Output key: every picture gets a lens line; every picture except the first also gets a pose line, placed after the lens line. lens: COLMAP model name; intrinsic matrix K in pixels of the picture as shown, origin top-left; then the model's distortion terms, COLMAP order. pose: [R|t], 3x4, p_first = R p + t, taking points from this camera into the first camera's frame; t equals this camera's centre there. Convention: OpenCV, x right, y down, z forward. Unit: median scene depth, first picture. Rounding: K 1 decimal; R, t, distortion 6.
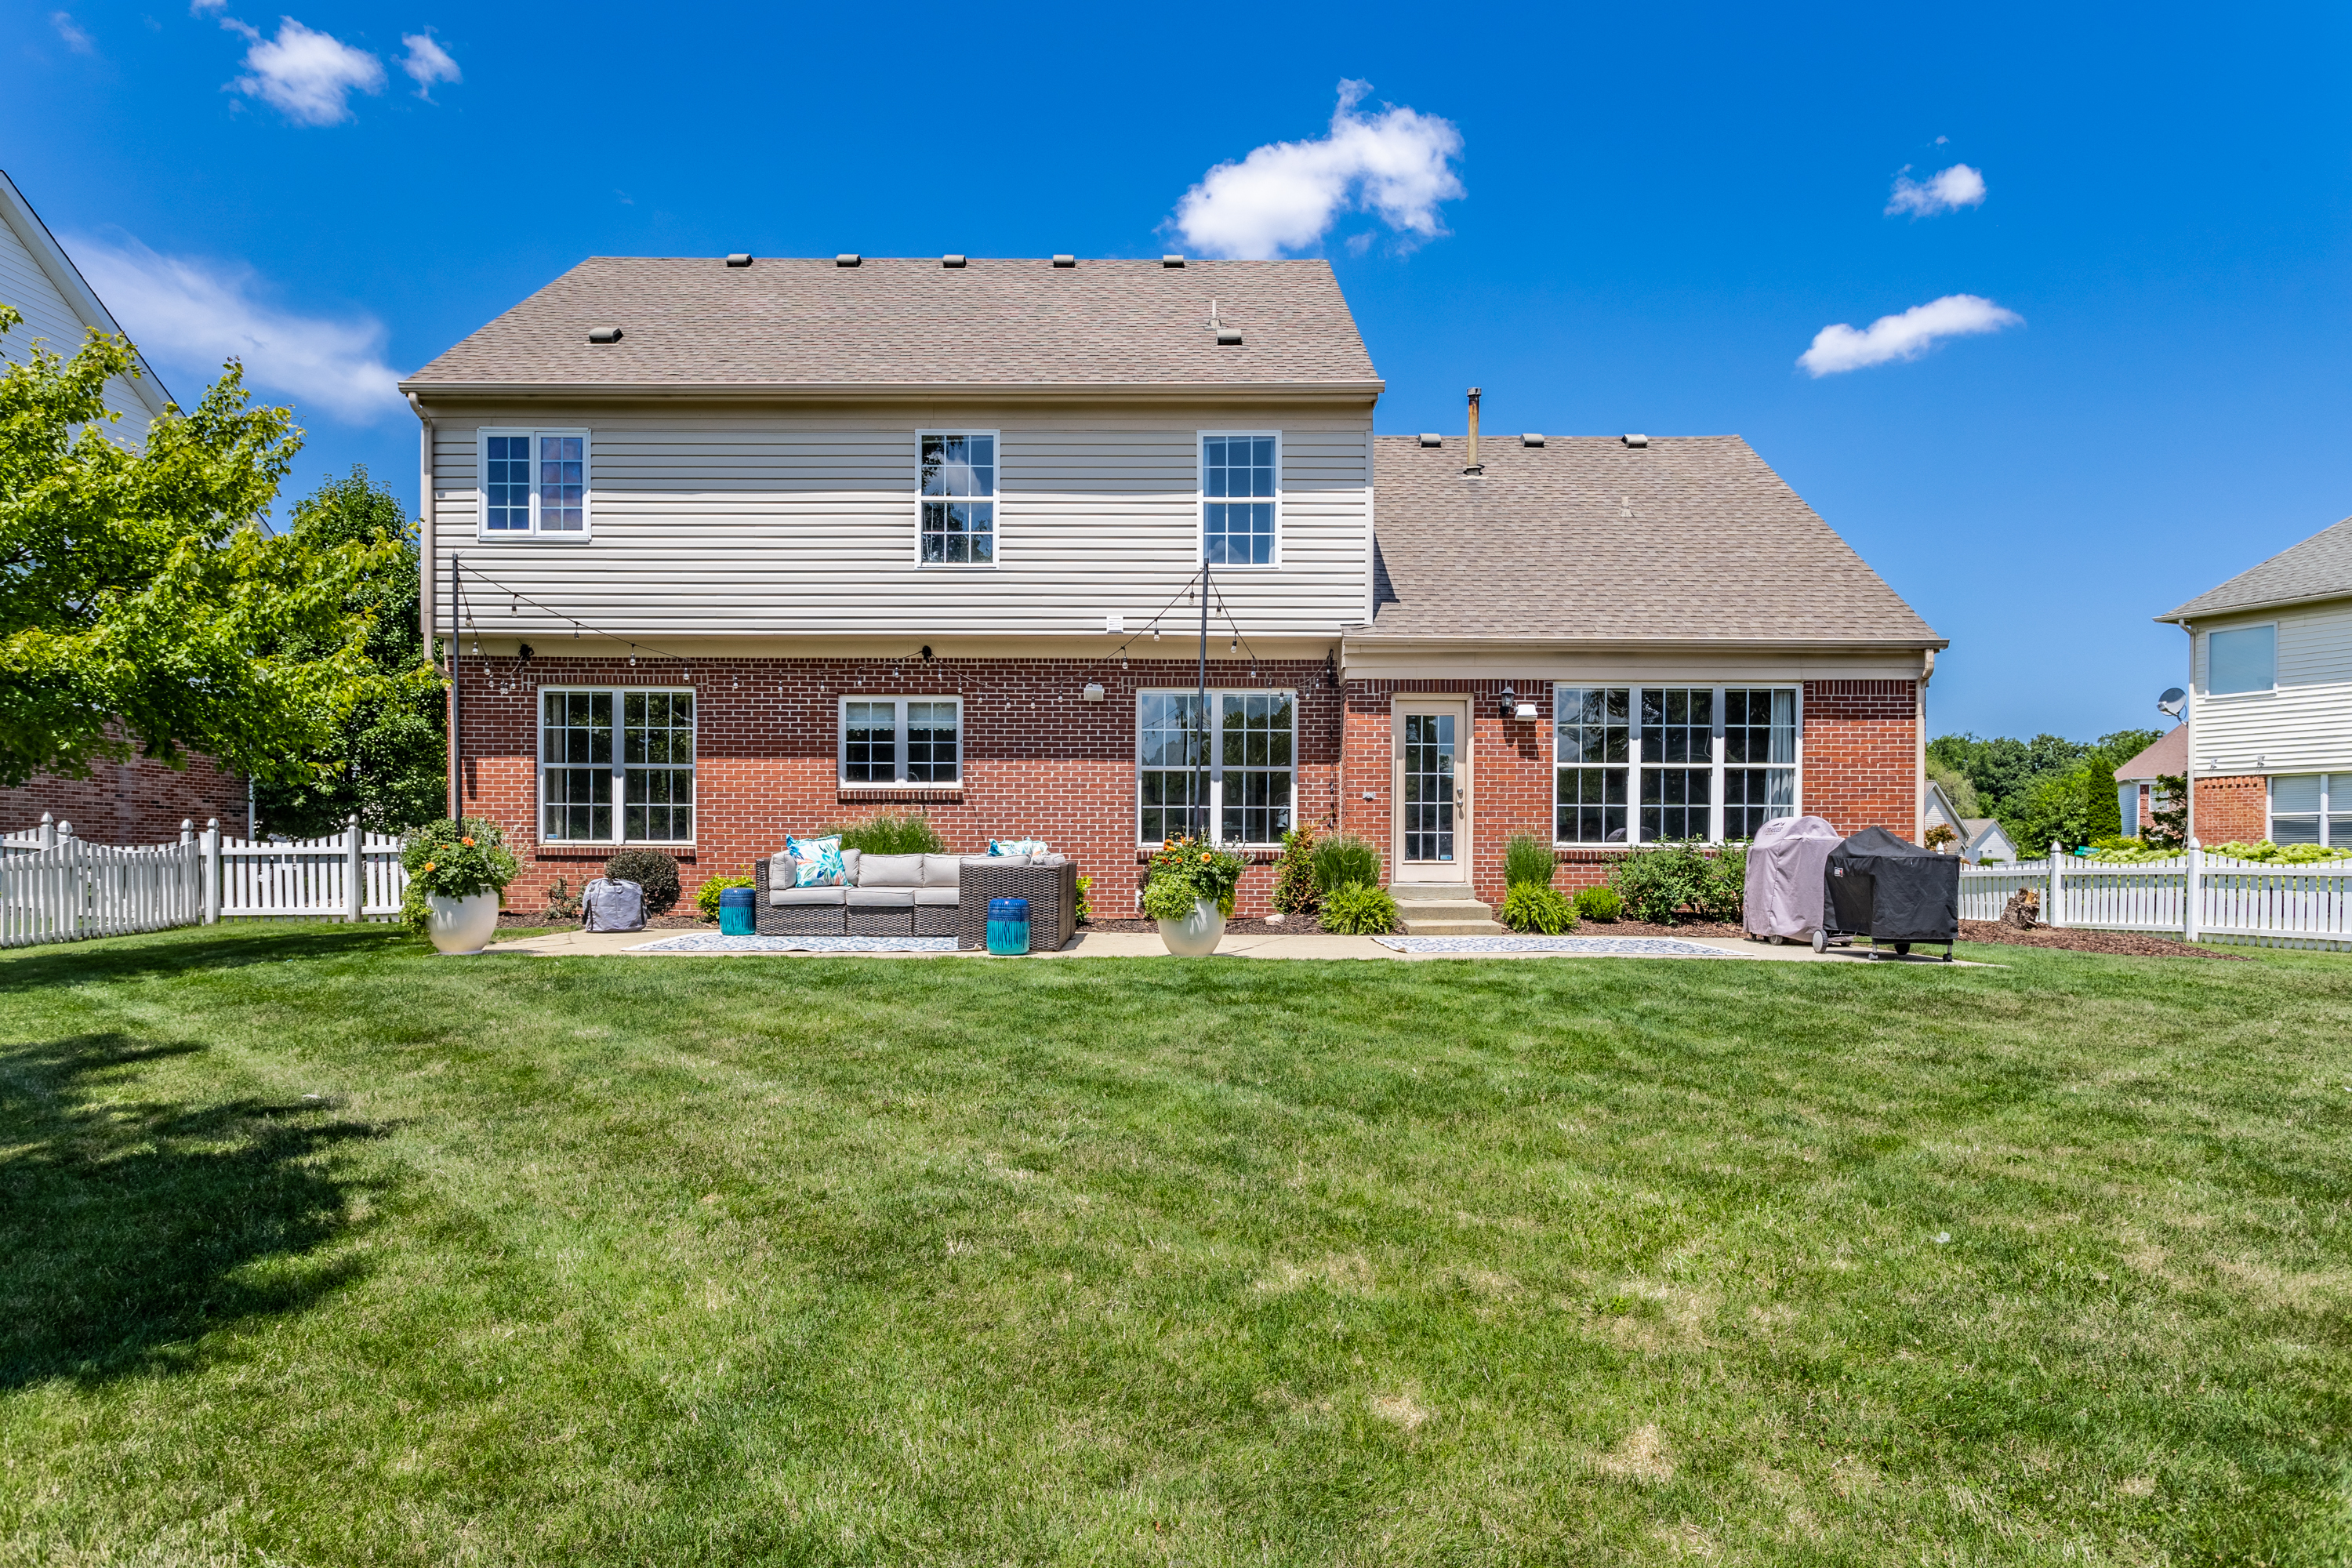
lens RADIAL K [[1435.4, 0, 1183.8], [0, 1435.4, 870.6], [0, 0, 1]] dist [0.003280, 0.000137]
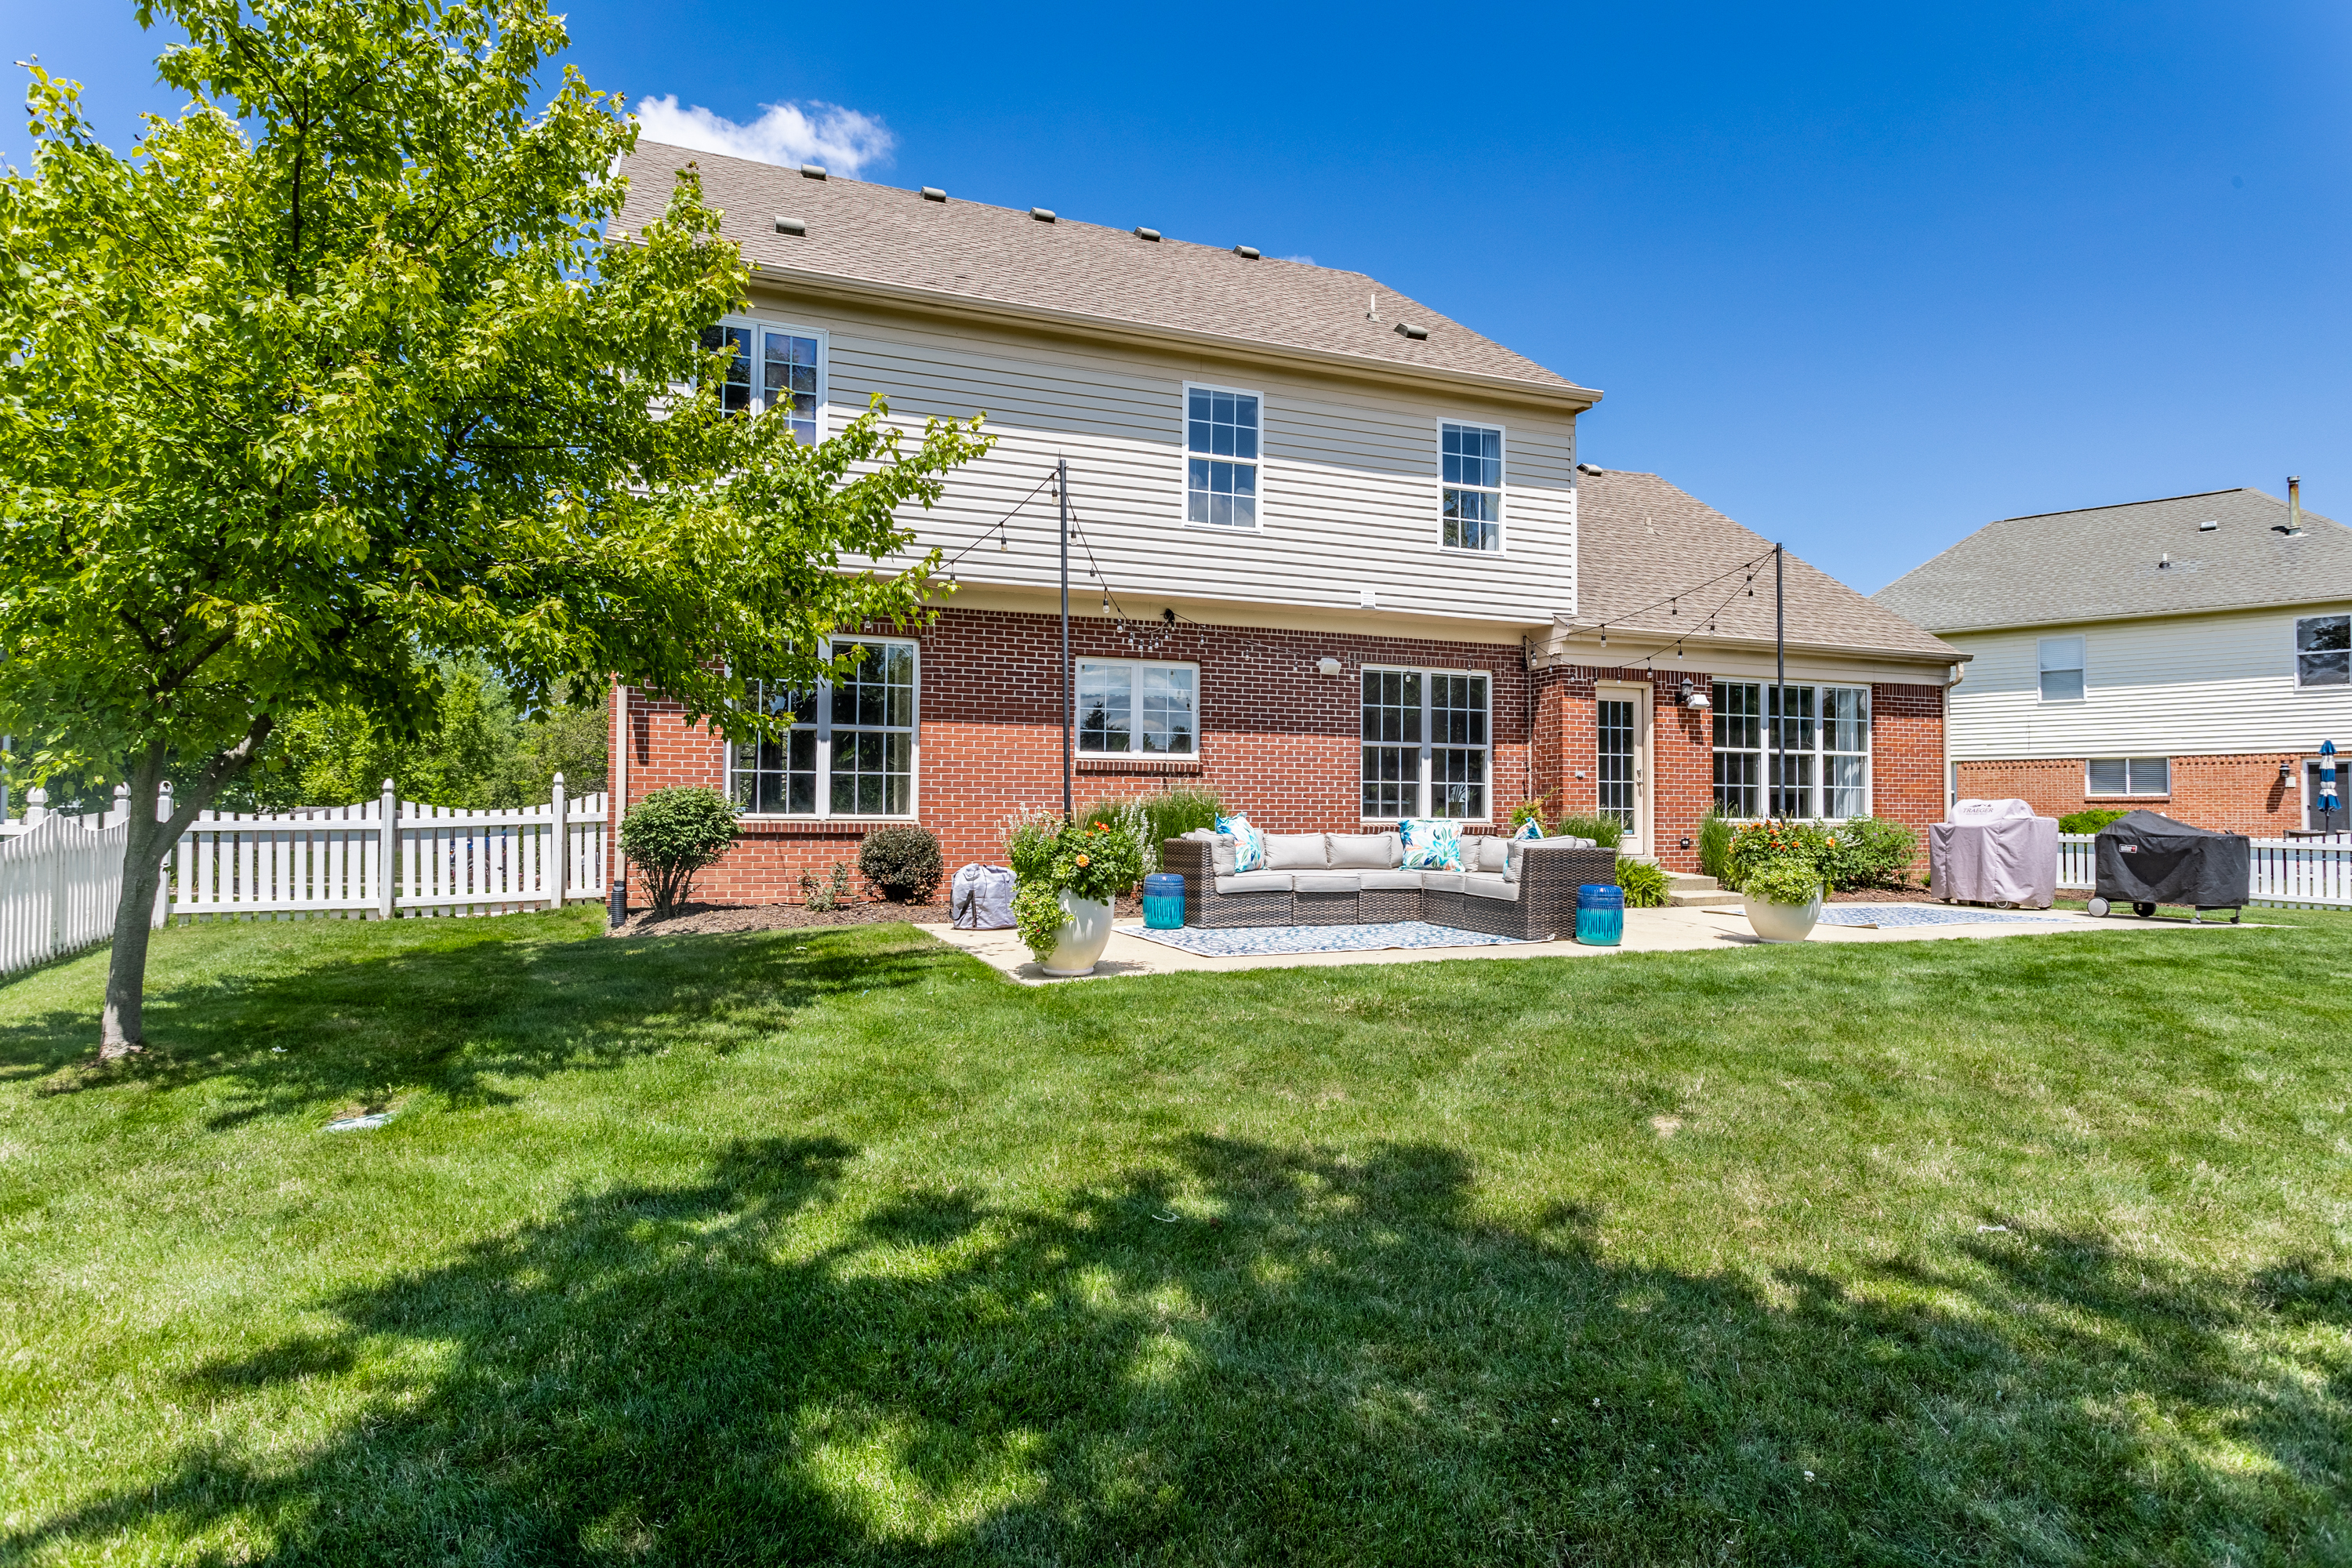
lens RADIAL K [[1650.6, 0, 1287.5], [0, 1650.6, 835.4], [0, 0, 1]] dist [0.048945, 0.000069]
pose [[0.885992, -0.003141, 0.463690, -0.628096], [0.005644, 0.999976, -0.004011, -0.002702], [-0.463666, 0.006170, 0.885988, 0.002708]]
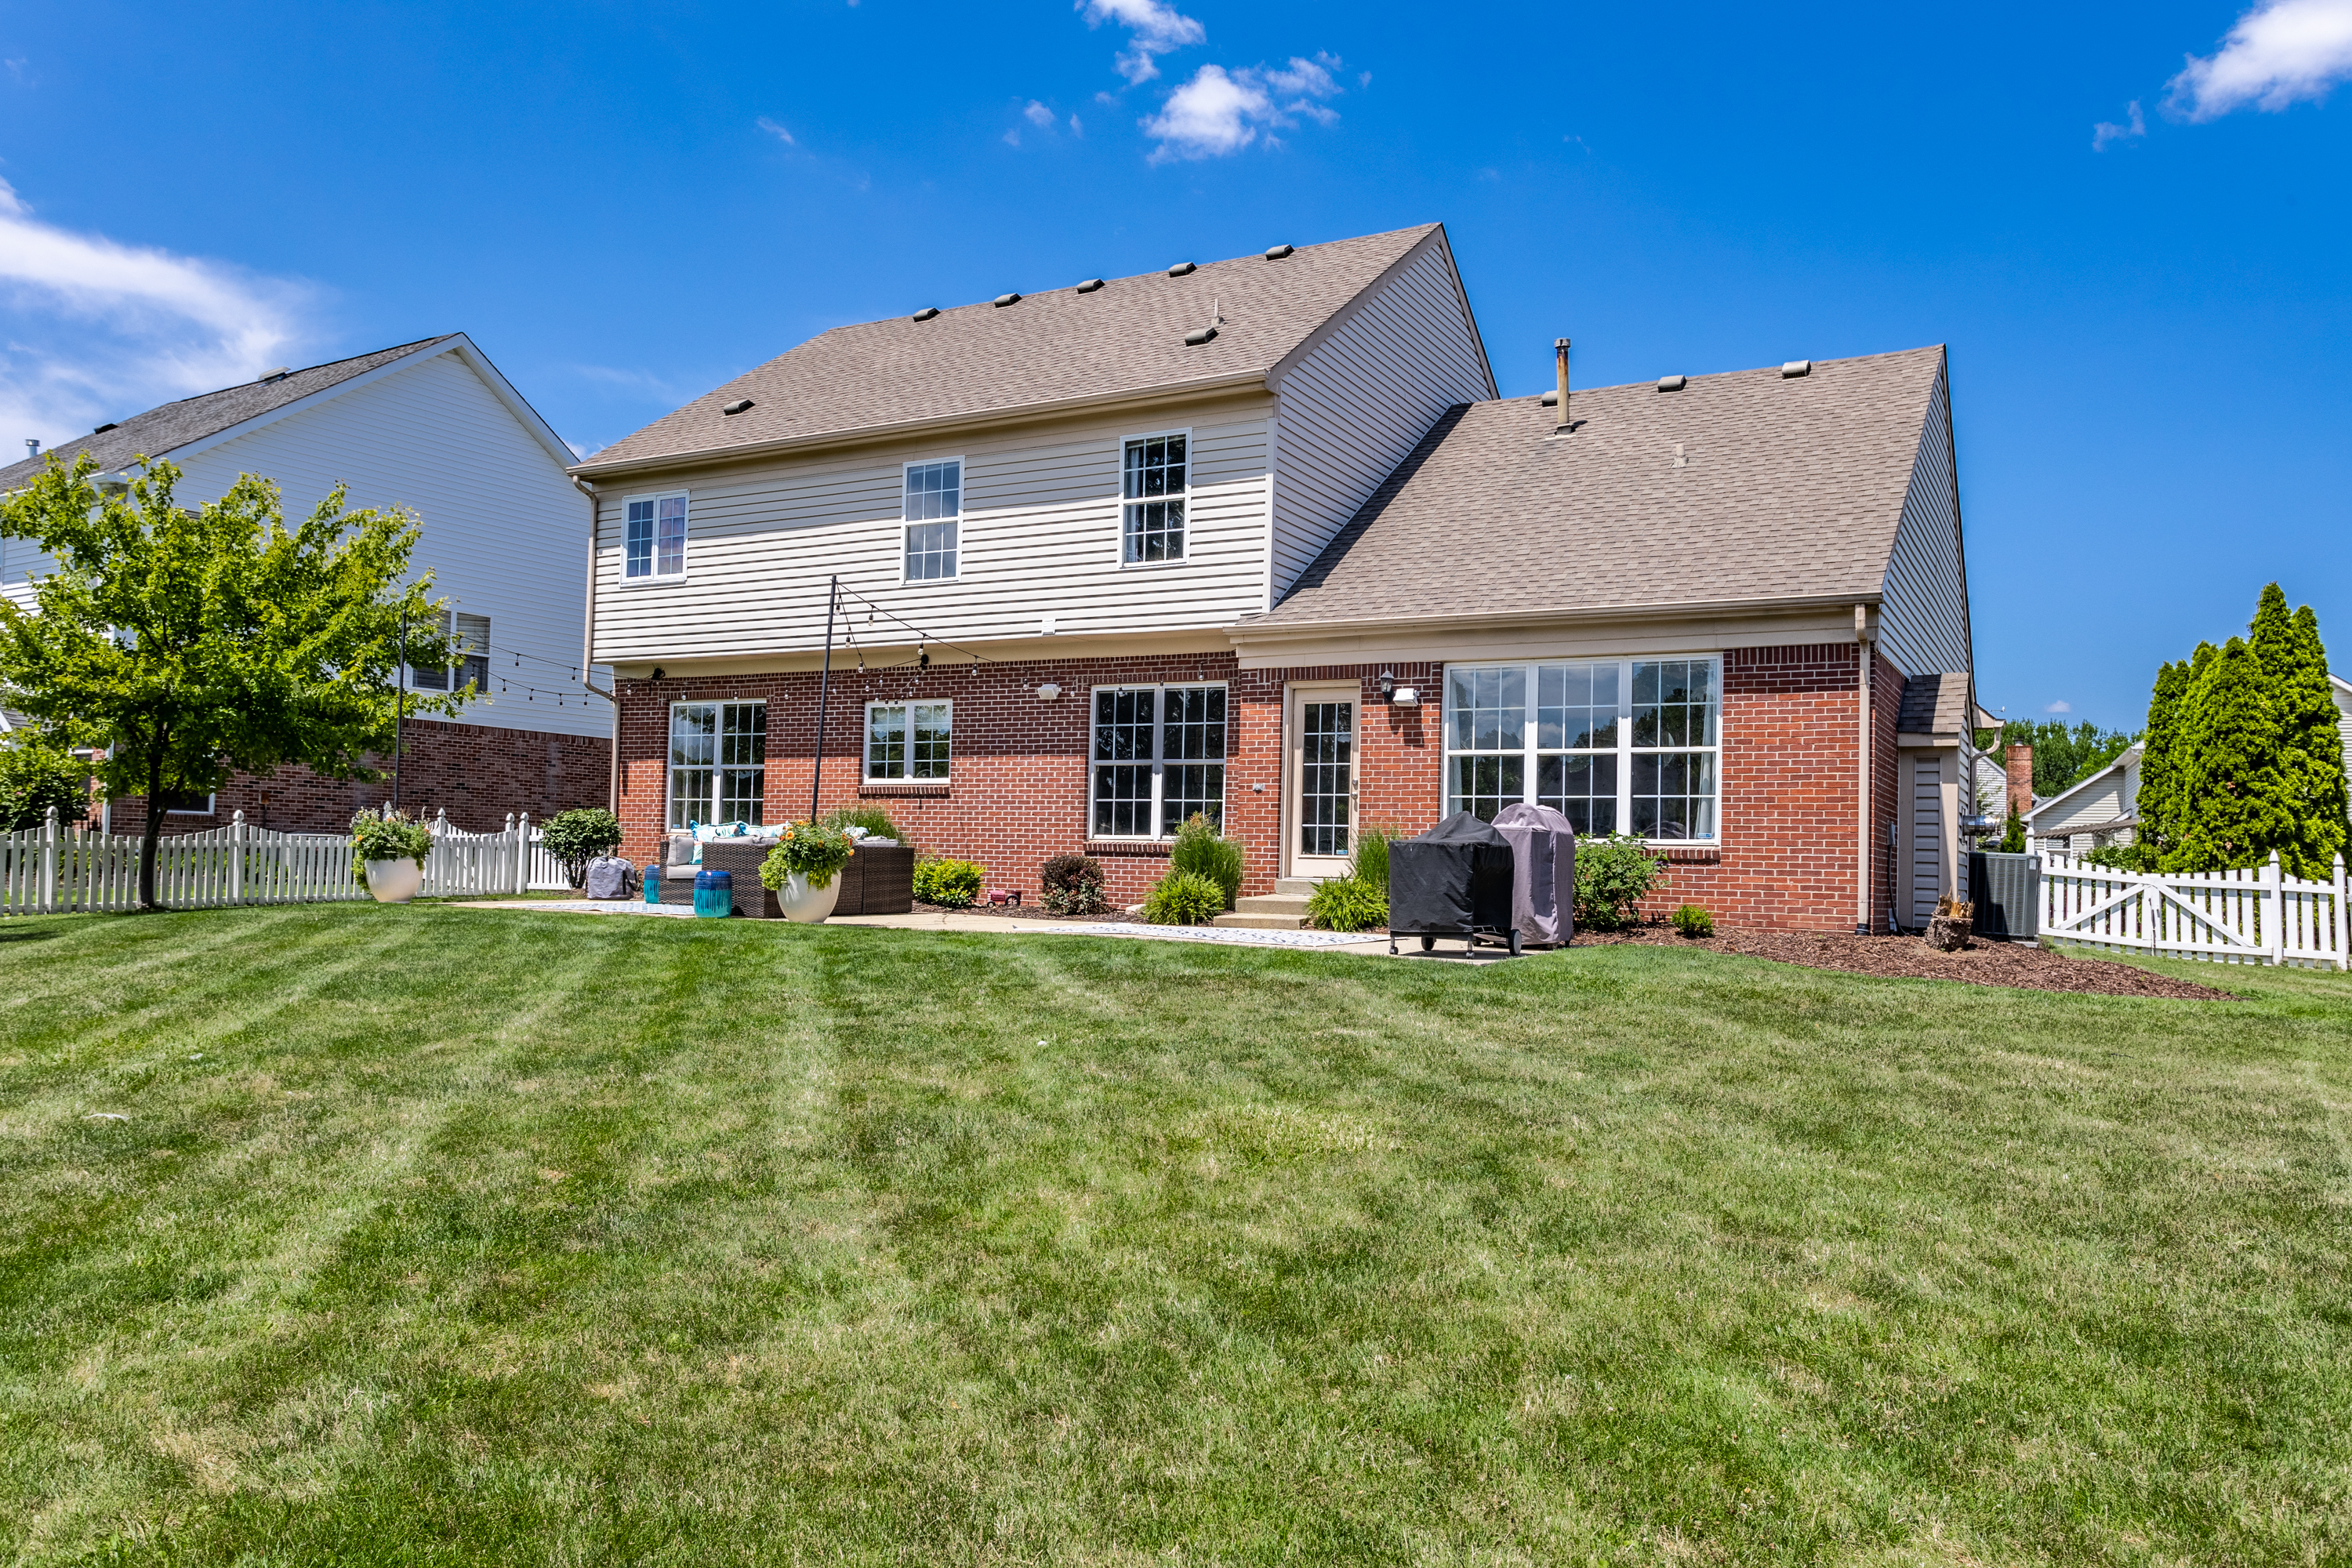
lens RADIAL K [[1628.9, 0, 1176.0], [0, 1628.9, 784.0], [0, 0, 1]] dist [0.001125, 0.000565]
pose [[0.882817, -0.008681, -0.469637, 0.587321], [-0.017444, 0.998534, -0.051247, 0.002970], [0.469393, 0.053434, 0.881371, -0.001708]]
